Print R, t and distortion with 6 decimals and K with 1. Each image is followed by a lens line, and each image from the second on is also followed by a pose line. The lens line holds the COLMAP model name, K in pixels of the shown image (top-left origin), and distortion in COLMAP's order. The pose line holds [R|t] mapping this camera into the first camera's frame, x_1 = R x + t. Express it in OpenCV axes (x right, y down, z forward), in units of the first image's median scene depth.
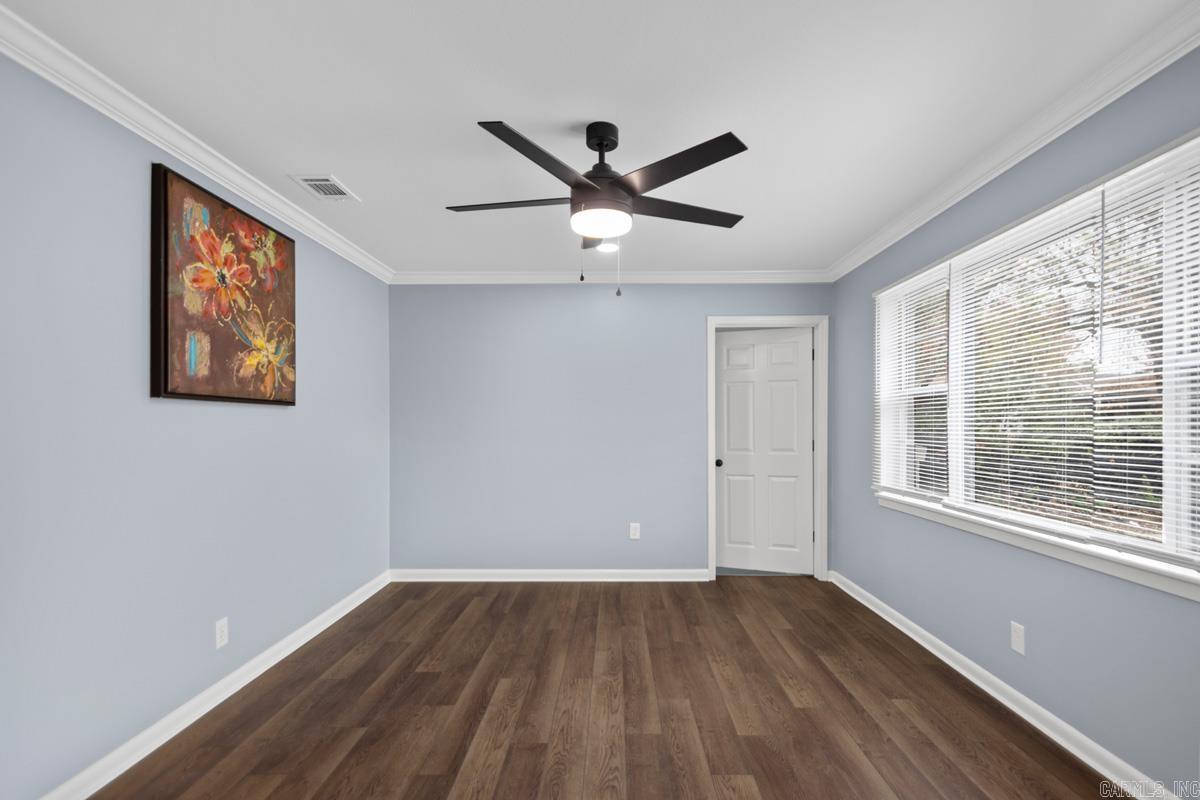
lens RADIAL K [[565.3, 0, 626.9], [0, 565.3, 420.7], [0, 0, 1]] dist [0.005015, 0.000127]
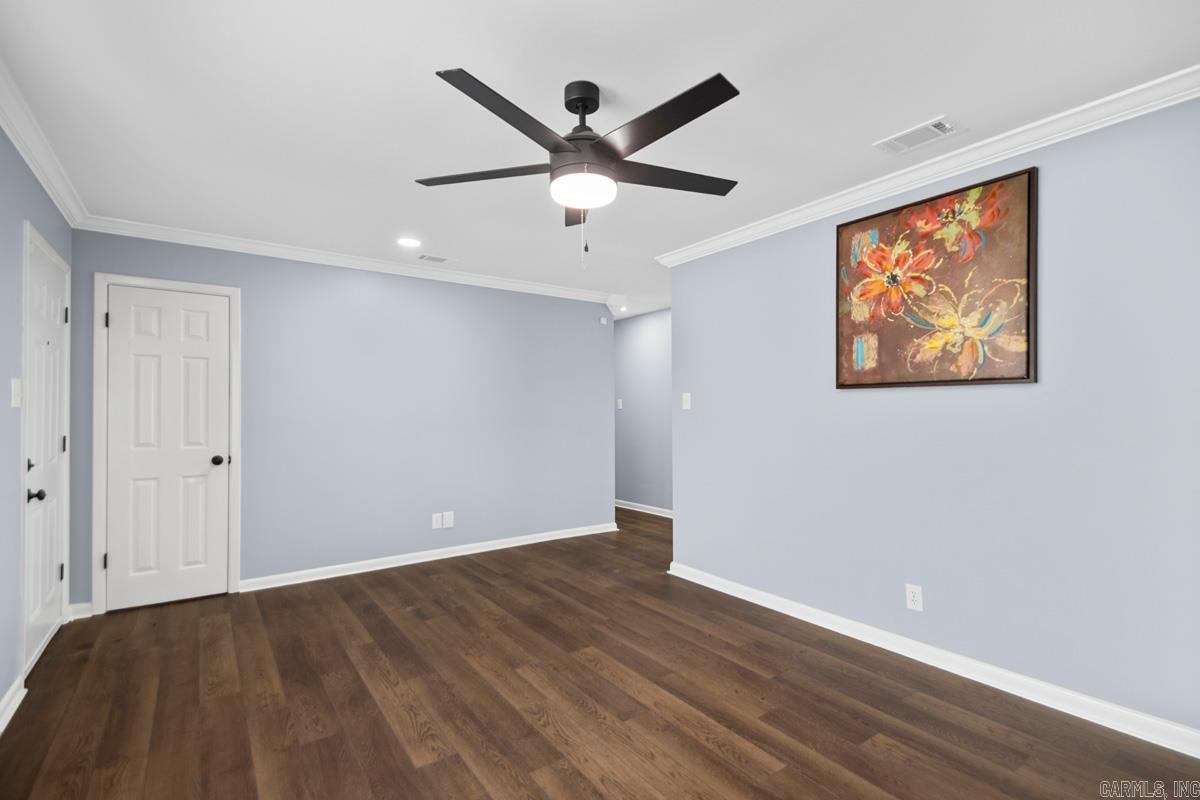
lens RADIAL K [[565.3, 0, 604.1], [0, 565.3, 402.3], [0, 0, 1]] dist [0.005015, 0.000127]
pose [[-0.835422, -0.001013, -0.549609, 0.385707], [0.010071, 0.999802, -0.017152, 0.009752], [0.549517, -0.019865, -0.835246, 1.581116]]
